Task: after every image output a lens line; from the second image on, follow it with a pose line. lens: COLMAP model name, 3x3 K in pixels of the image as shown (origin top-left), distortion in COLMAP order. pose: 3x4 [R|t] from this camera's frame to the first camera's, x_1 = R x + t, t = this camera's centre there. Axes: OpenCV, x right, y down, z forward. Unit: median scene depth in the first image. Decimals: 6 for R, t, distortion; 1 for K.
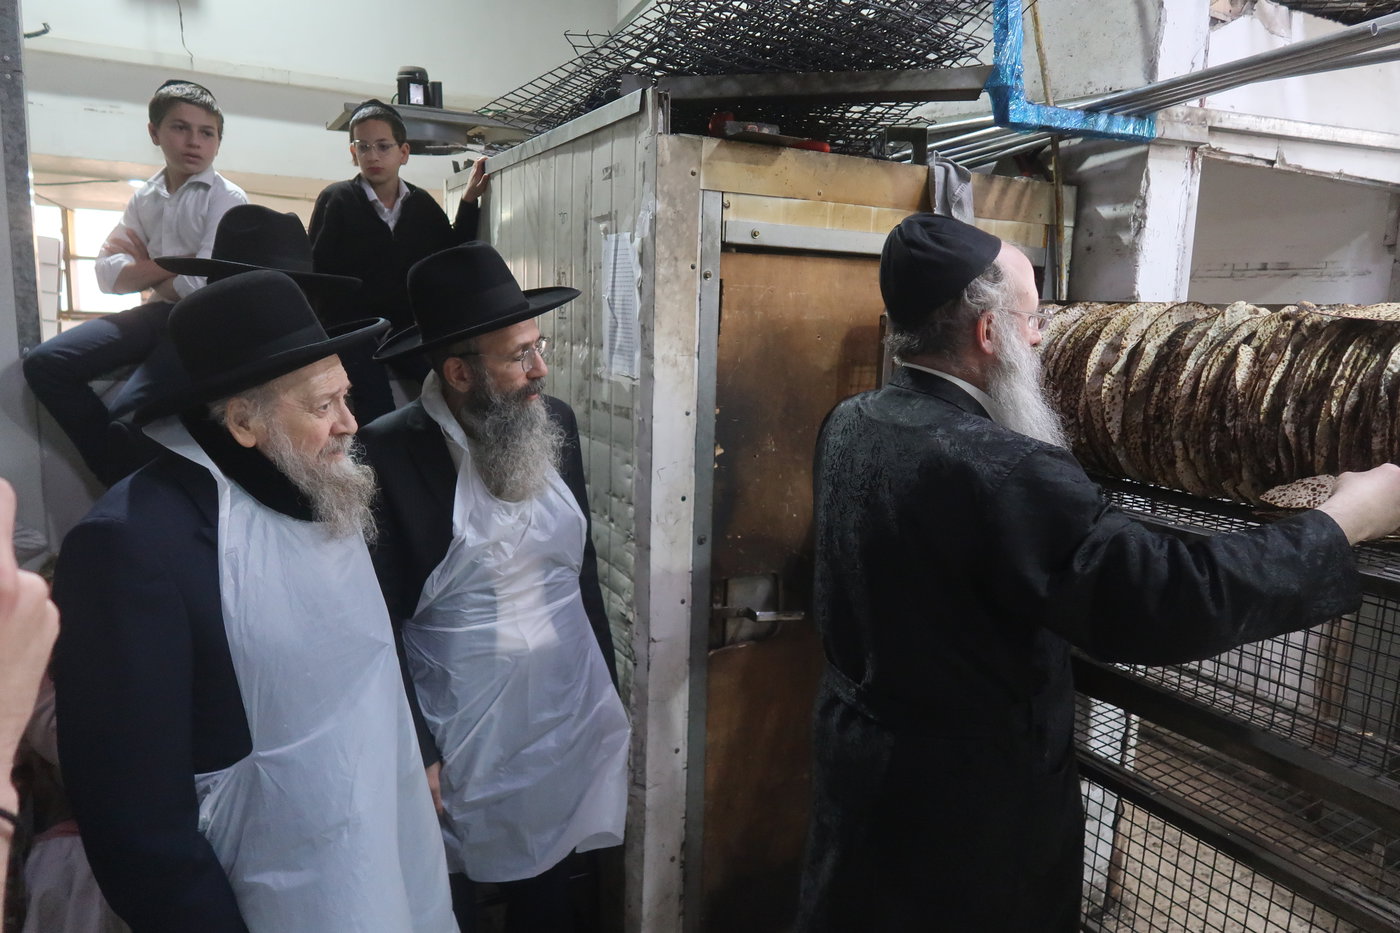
lens RADIAL K [[970.9, 0, 701.5], [0, 970.9, 470.2], [0, 0, 1]] dist [-0.015167, 0.009018]
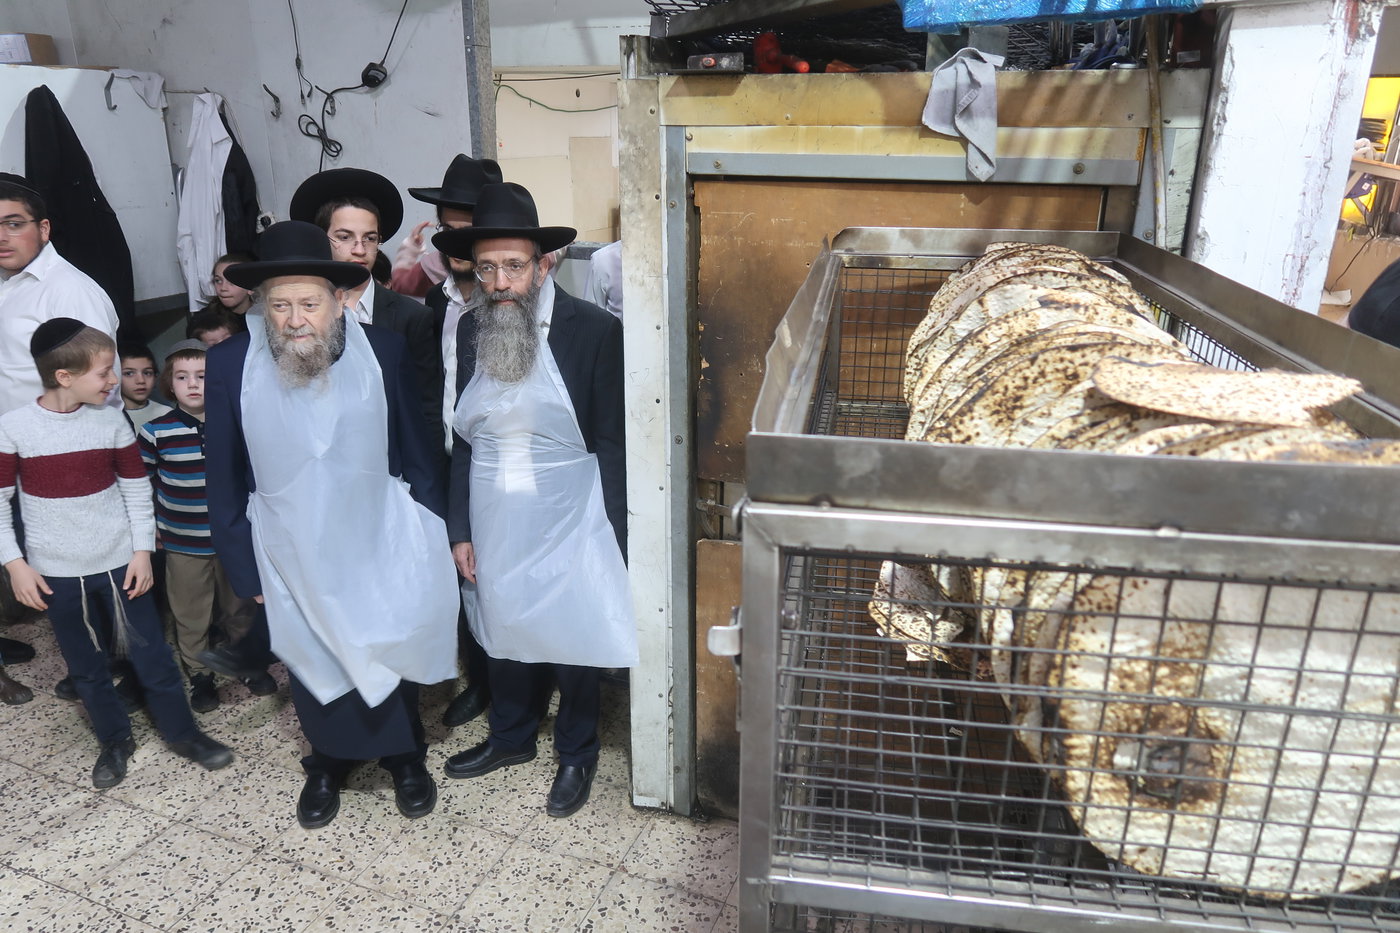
lens RADIAL K [[970.9, 0, 705.8], [0, 970.9, 477.1], [0, 0, 1]] dist [-0.015167, 0.009018]
pose [[0.636509, 0.230693, -0.735960, 0.870624], [-0.111664, 0.971729, 0.208022, -0.126963], [0.763143, -0.050228, 0.644275, 0.287908]]
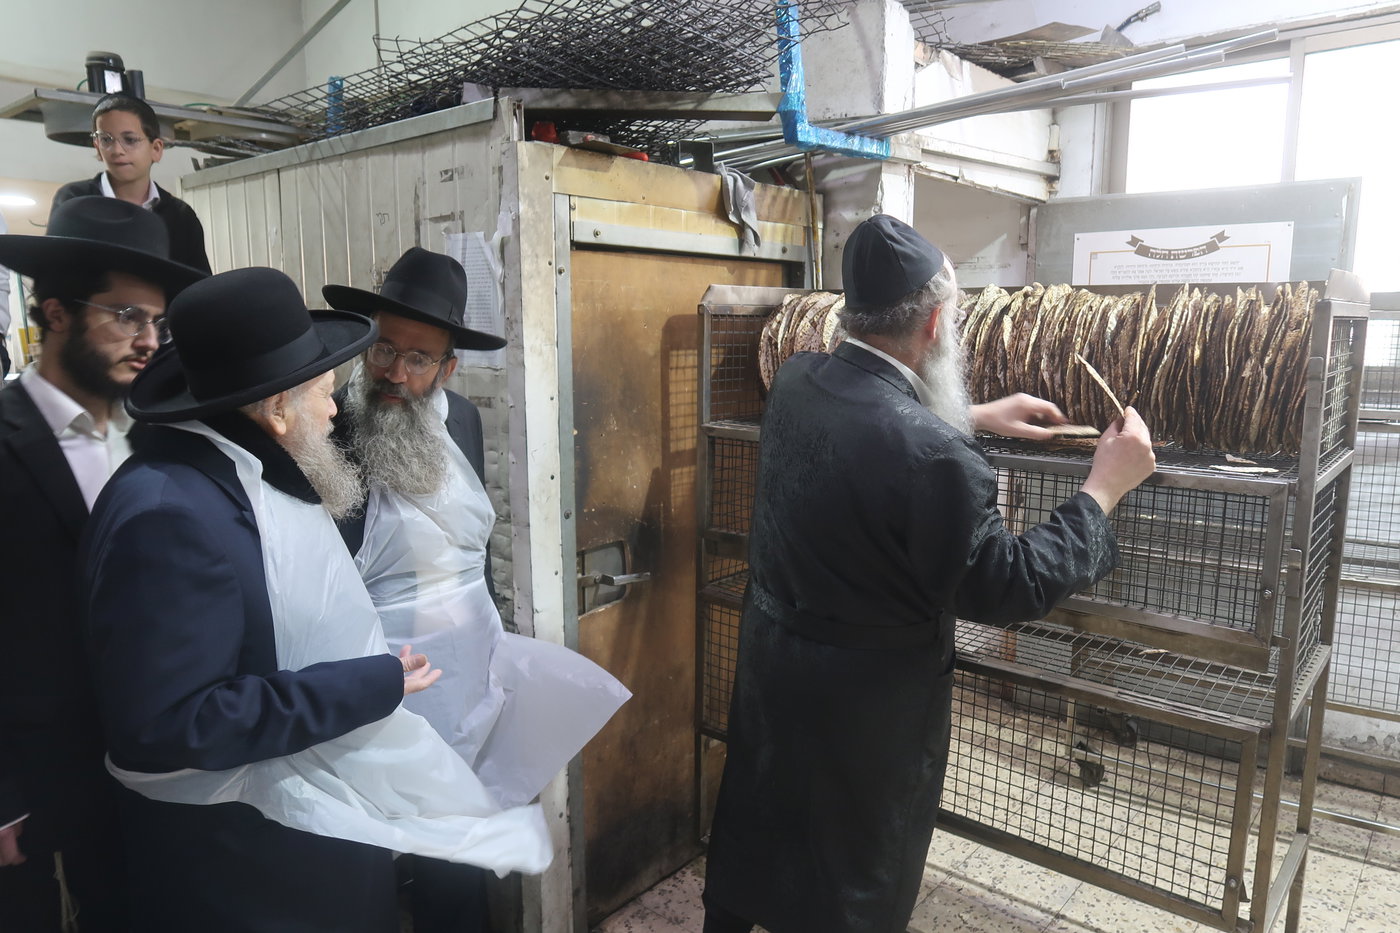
lens RADIAL K [[970.9, 0, 703.3], [0, 970.9, 470.6], [0, 0, 1]] dist [-0.015167, 0.009018]
pose [[0.928992, -0.085807, 0.360014, -0.245757], [0.087625, 0.996089, 0.011302, 0.023613], [-0.359576, 0.021047, 0.932878, -0.069120]]
